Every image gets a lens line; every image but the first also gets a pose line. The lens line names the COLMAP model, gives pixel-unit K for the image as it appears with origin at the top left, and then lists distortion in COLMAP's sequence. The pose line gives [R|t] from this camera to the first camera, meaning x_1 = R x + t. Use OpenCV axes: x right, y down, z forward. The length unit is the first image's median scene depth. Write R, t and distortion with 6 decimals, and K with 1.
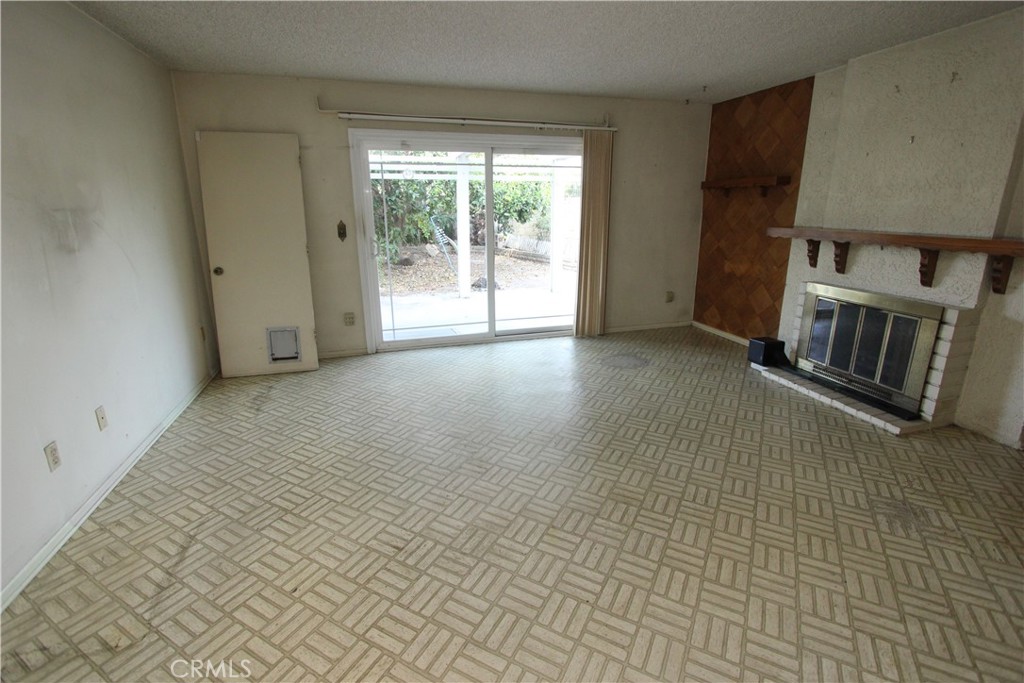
lens RADIAL K [[466.2, 0, 515.4], [0, 466.2, 327.9], [0, 0, 1]] dist [-0.013789, 0.000264]
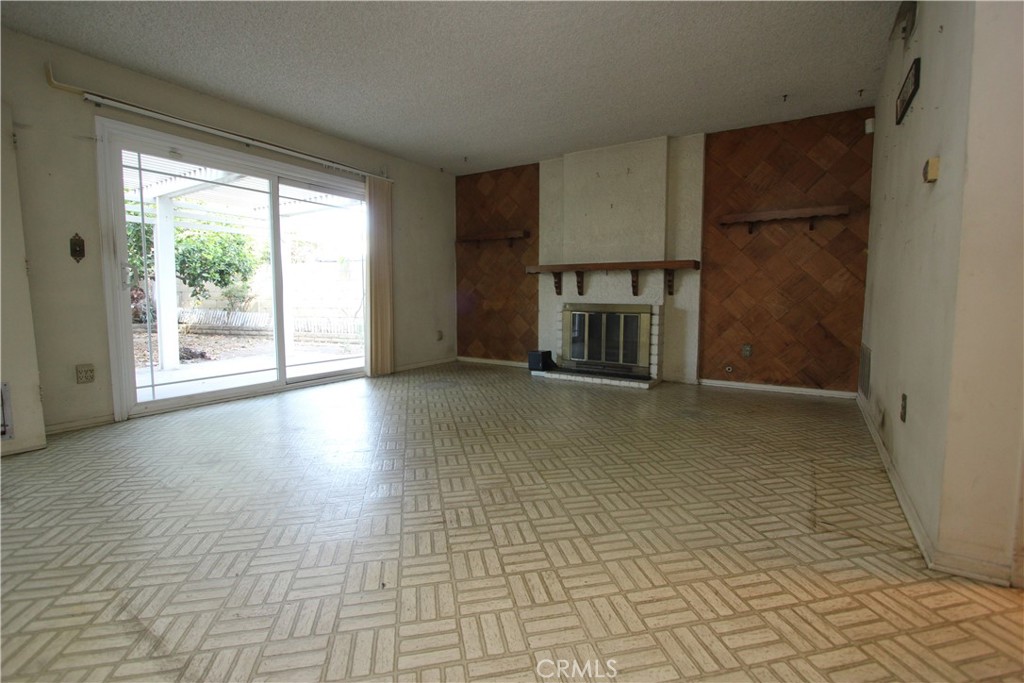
lens RADIAL K [[466.1, 0, 515.1], [0, 466.1, 332.7], [0, 0, 1]] dist [-0.012905, 0.000009]
pose [[0.757484, -0.047161, 0.651148, -0.341473], [0.161145, 0.980033, -0.116479, 0.113472], [-0.632654, 0.193161, 0.749959, 0.070633]]
